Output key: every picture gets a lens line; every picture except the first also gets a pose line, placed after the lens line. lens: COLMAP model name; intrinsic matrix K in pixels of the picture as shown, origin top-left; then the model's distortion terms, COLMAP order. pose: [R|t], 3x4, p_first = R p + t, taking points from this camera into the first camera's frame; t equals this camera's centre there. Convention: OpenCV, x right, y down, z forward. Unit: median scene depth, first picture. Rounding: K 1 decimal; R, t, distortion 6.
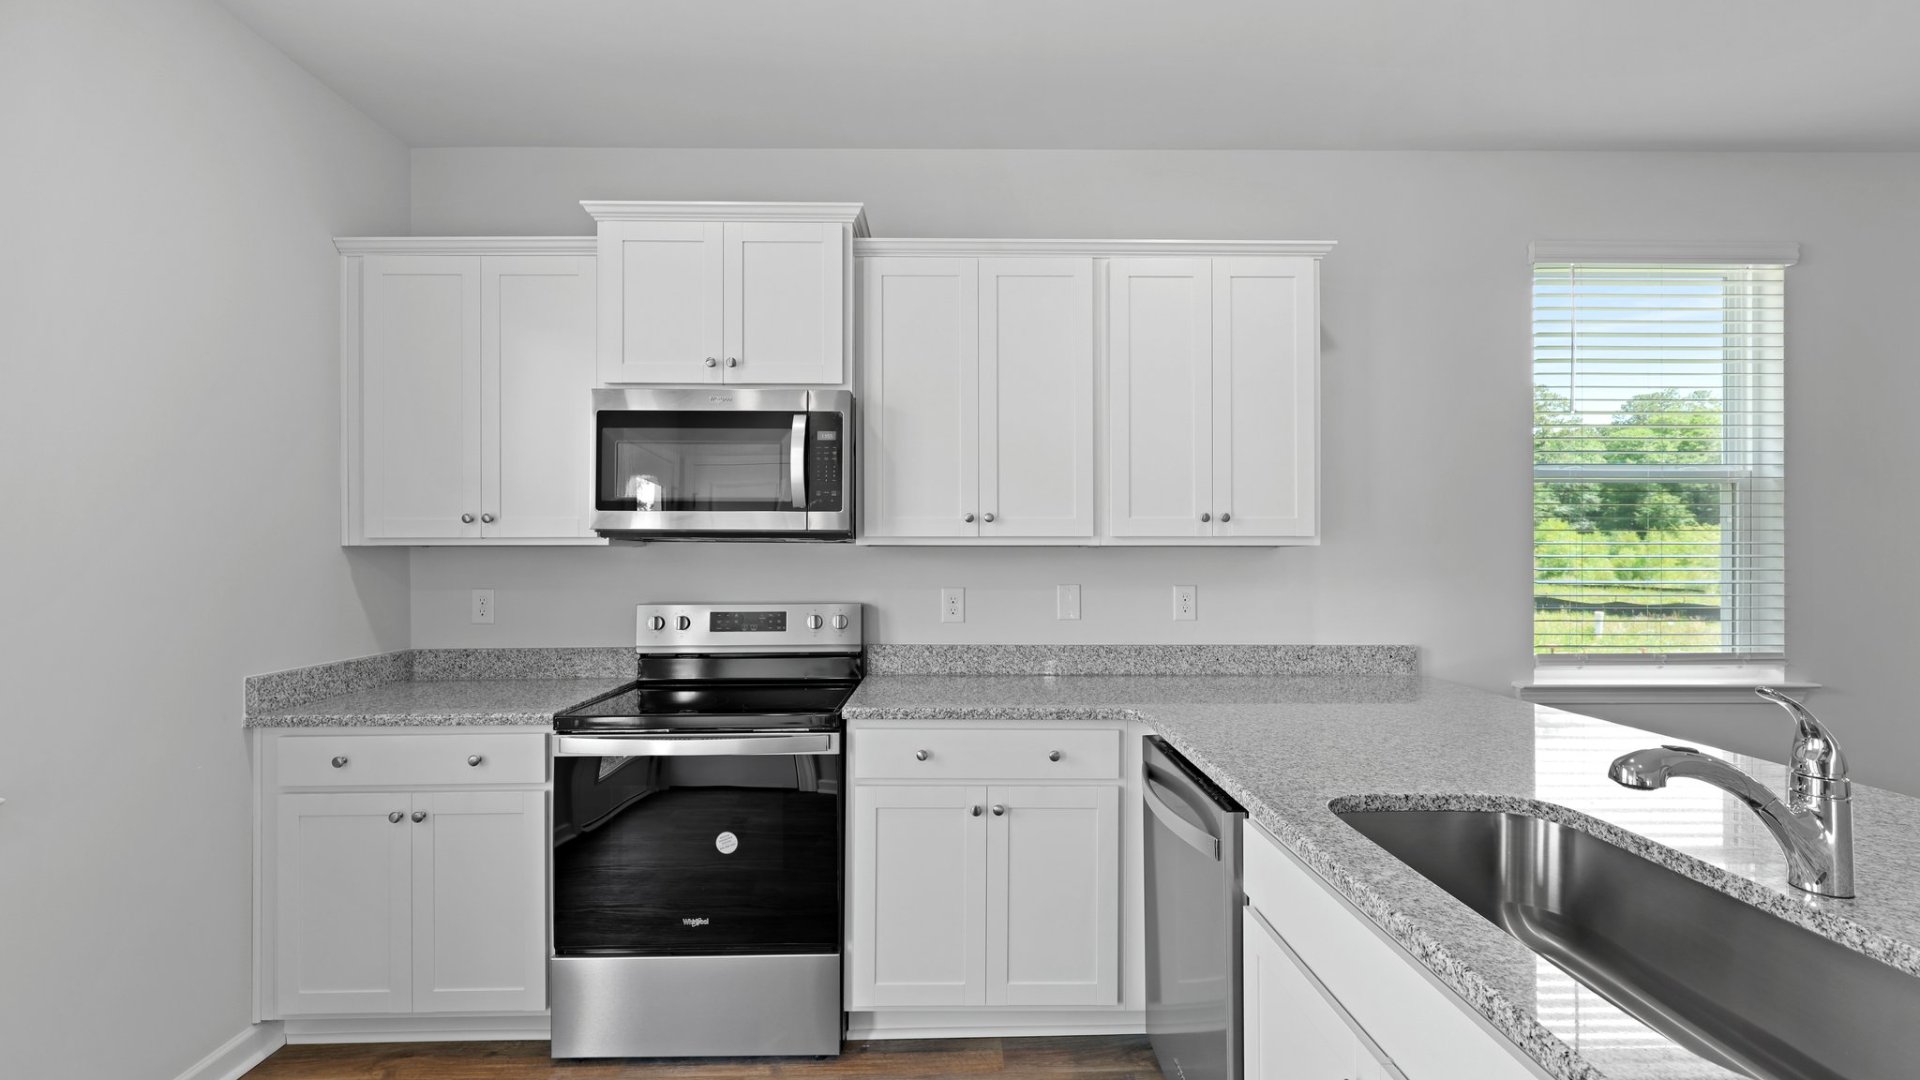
lens RADIAL K [[805.5, 0, 957.0], [0, 805.5, 549.4], [0, 0, 1]] dist [0.000138, -0.000216]
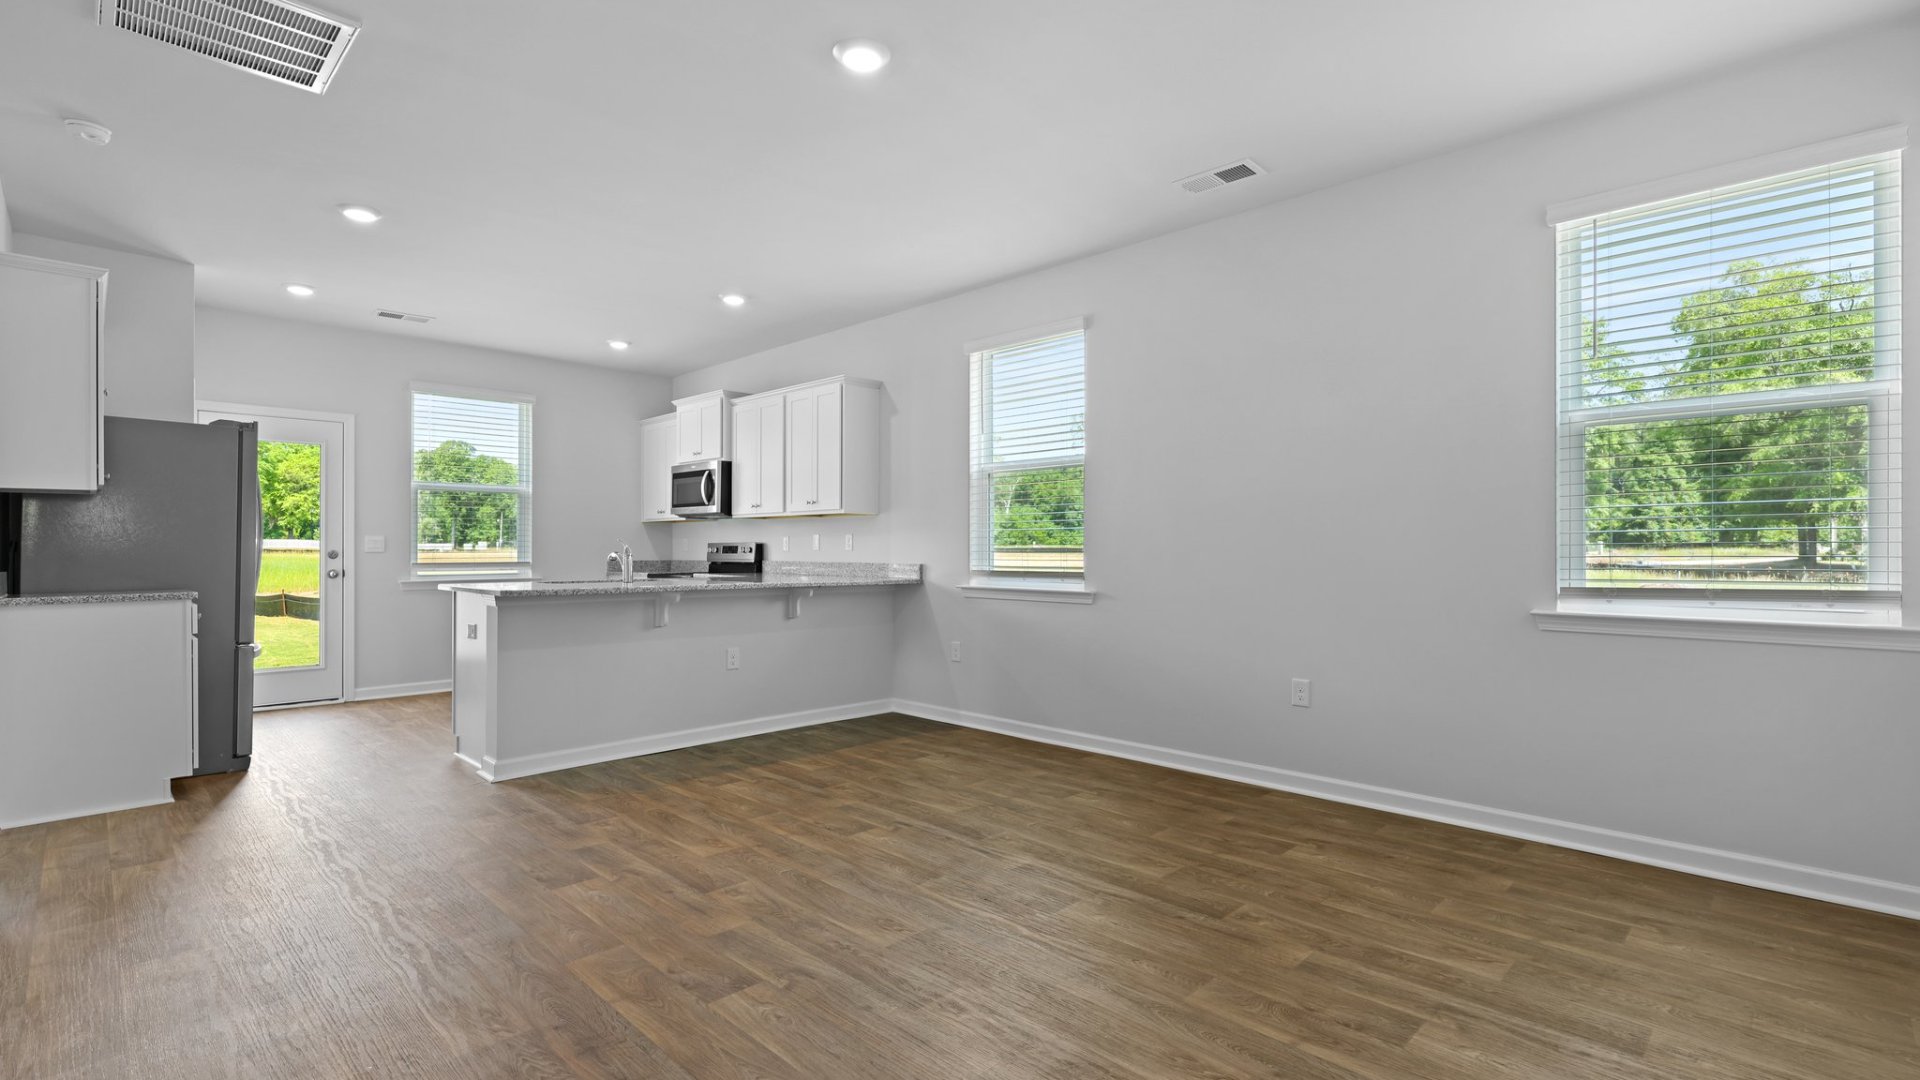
lens RADIAL K [[841.1, 0, 957.2], [0, 841.1, 537.6], [0, 0, 1]] dist [0.000429, -0.000084]
pose [[0.711132, -0.009744, -0.702991, 2.082960], [0.000795, 0.999914, -0.013056, 0.084291], [0.703058, 0.008726, 0.711078, -0.368899]]
